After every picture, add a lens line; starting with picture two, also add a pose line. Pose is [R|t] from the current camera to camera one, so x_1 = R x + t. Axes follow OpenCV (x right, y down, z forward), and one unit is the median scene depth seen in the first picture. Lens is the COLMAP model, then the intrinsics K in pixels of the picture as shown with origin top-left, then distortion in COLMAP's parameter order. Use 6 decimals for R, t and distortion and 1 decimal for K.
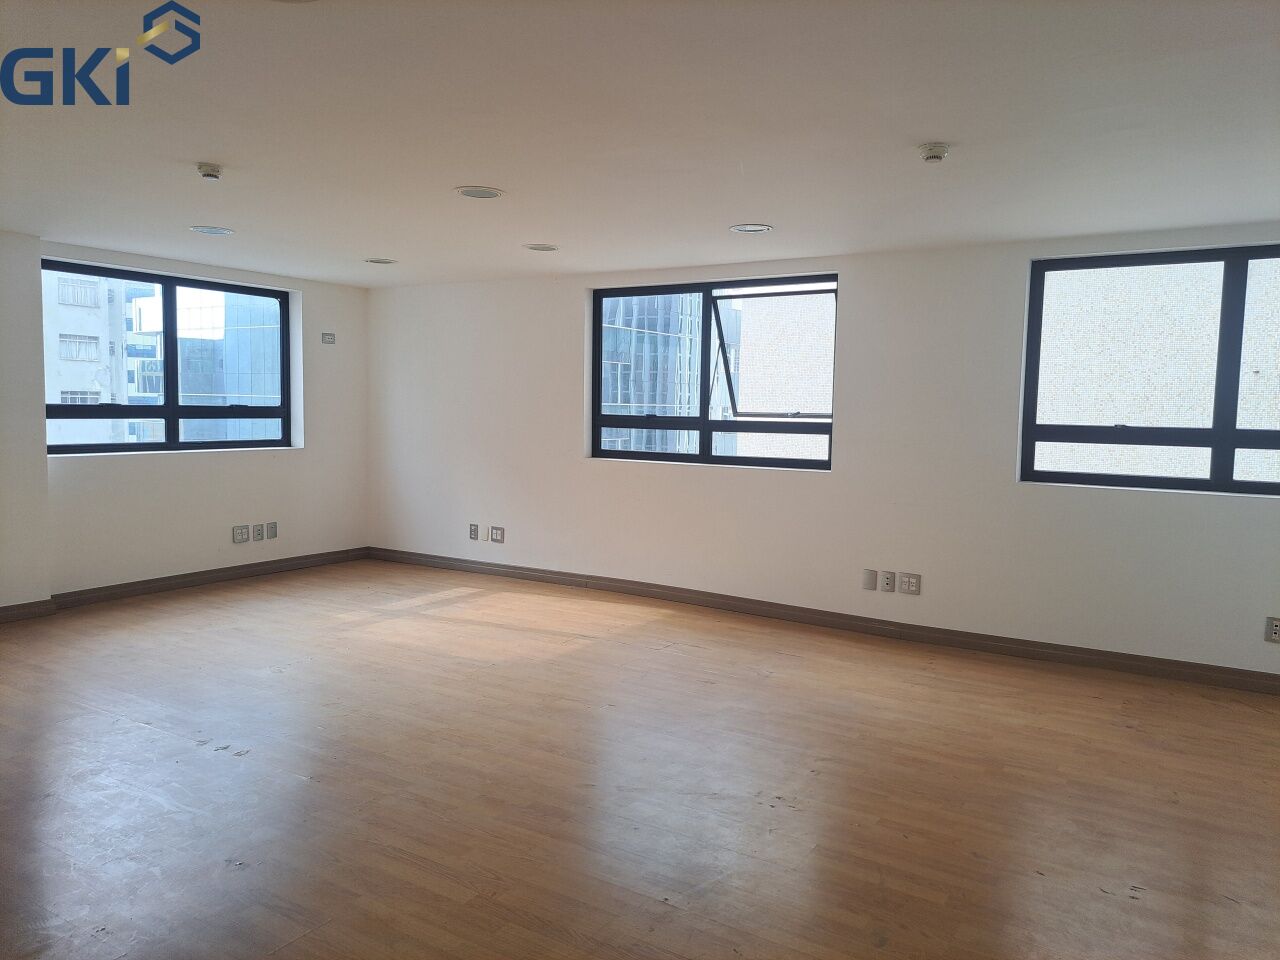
lens RADIAL K [[920.3, 0, 642.3], [0, 920.3, 474.1], [0, 0, 1]] dist [0.031565, 0.001297]
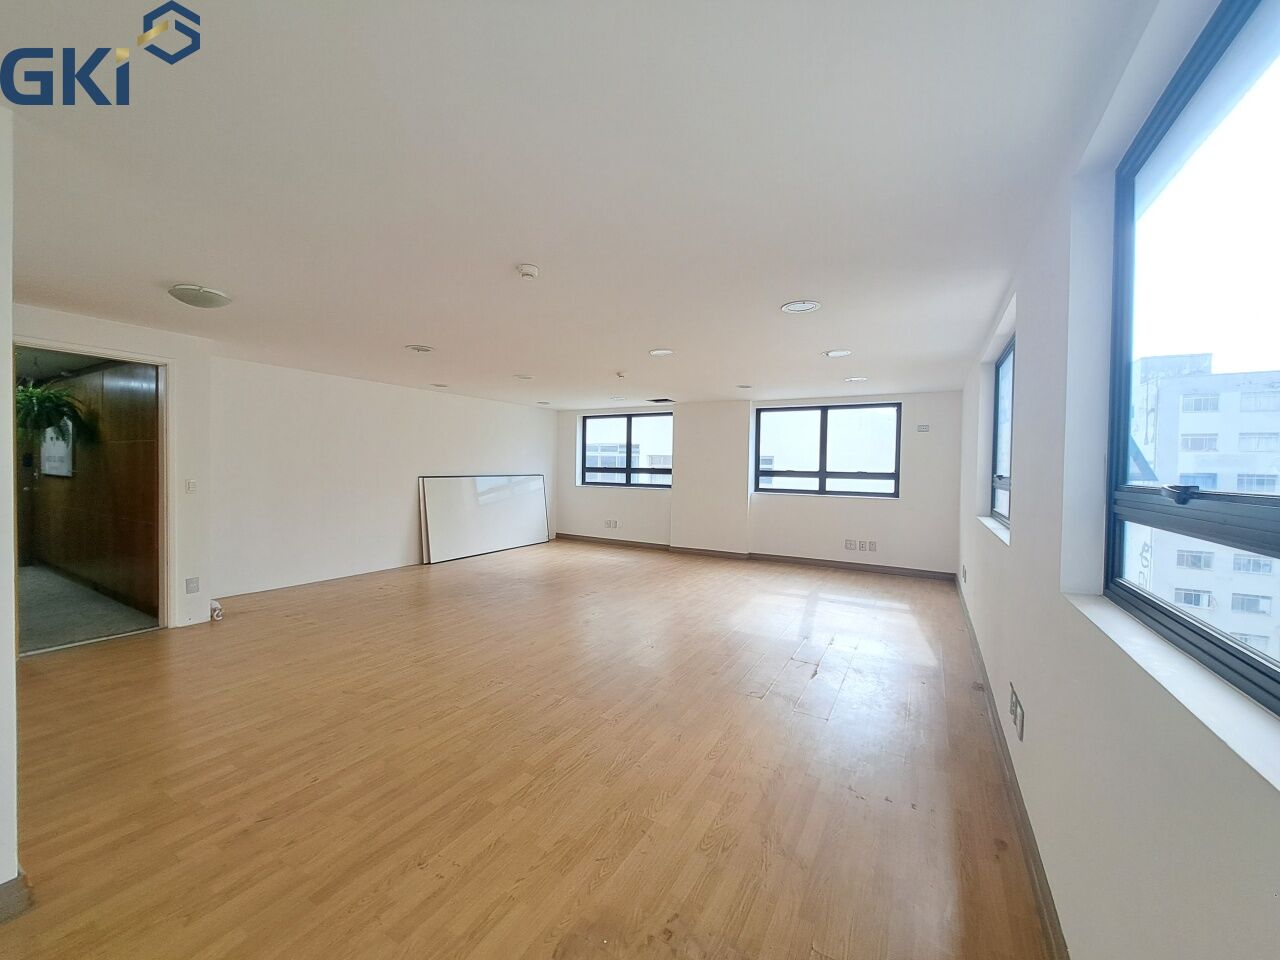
lens RADIAL K [[506.3, 0, 638.3], [0, 506.3, 480.9], [0, 0, 1]] dist [-0.002137, -0.000135]
pose [[0.043061, 0.009923, -0.999023, 0.753618], [-0.090099, 0.995915, 0.006009, -0.036900], [0.995001, 0.089753, 0.043780, 0.810036]]
